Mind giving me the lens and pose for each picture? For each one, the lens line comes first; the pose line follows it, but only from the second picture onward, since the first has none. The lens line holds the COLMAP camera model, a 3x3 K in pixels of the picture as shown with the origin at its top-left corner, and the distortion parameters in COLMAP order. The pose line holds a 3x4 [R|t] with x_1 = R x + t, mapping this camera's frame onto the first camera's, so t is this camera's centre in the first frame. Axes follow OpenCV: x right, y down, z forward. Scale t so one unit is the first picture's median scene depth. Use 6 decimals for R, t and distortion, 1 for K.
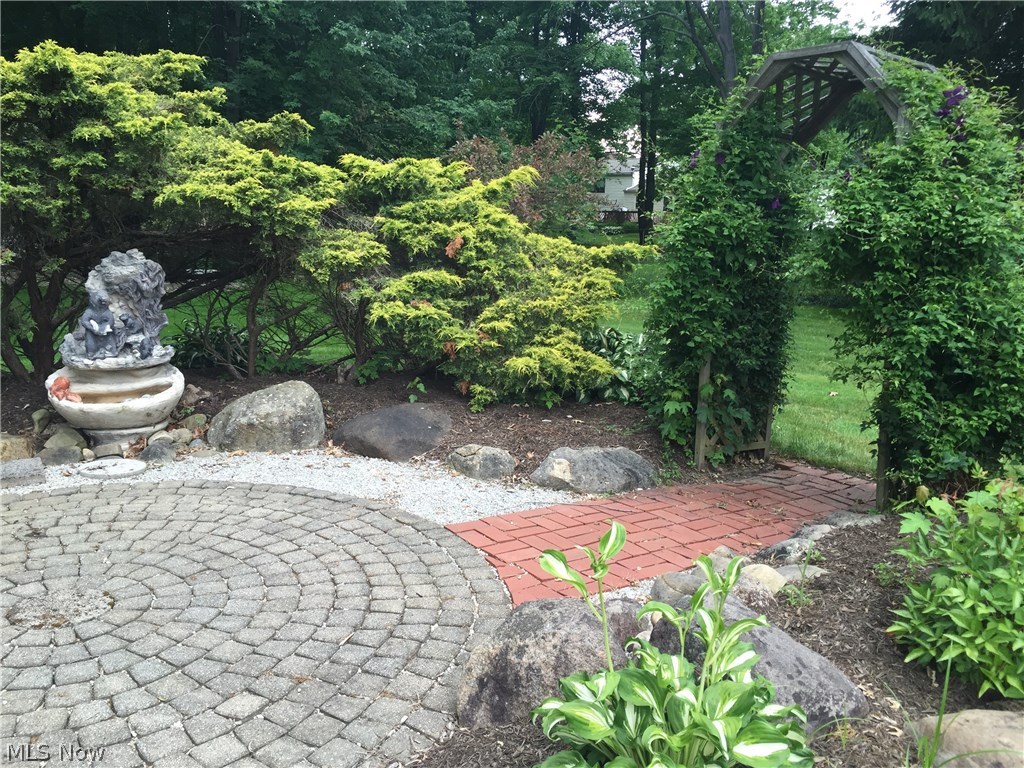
lens RADIAL K [[885.0, 0, 513.9], [0, 885.0, 388.4], [0, 0, 1]] dist [0.056860, -0.040078]
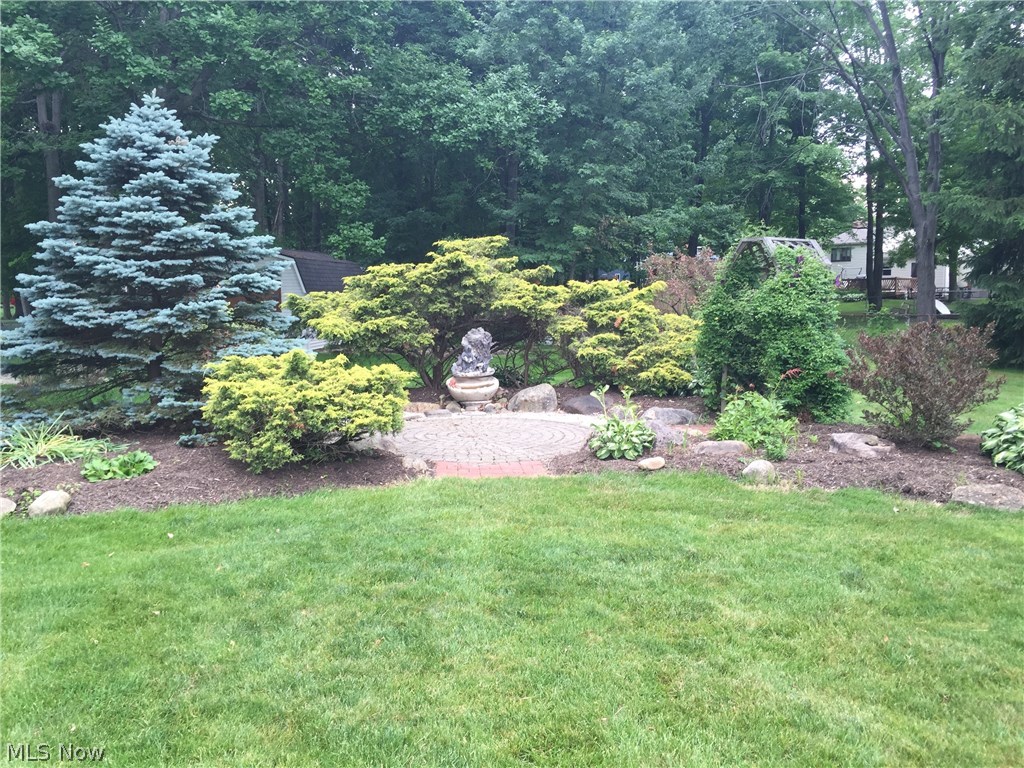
lens RADIAL K [[885.0, 0, 511.2], [0, 885.0, 384.2], [0, 0, 1]] dist [0.056860, -0.040078]
pose [[0.957092, -0.005227, -0.289737, 0.313701], [-0.019169, 0.996505, -0.081300, 0.172802], [0.289150, 0.083365, 0.953647, -1.131772]]
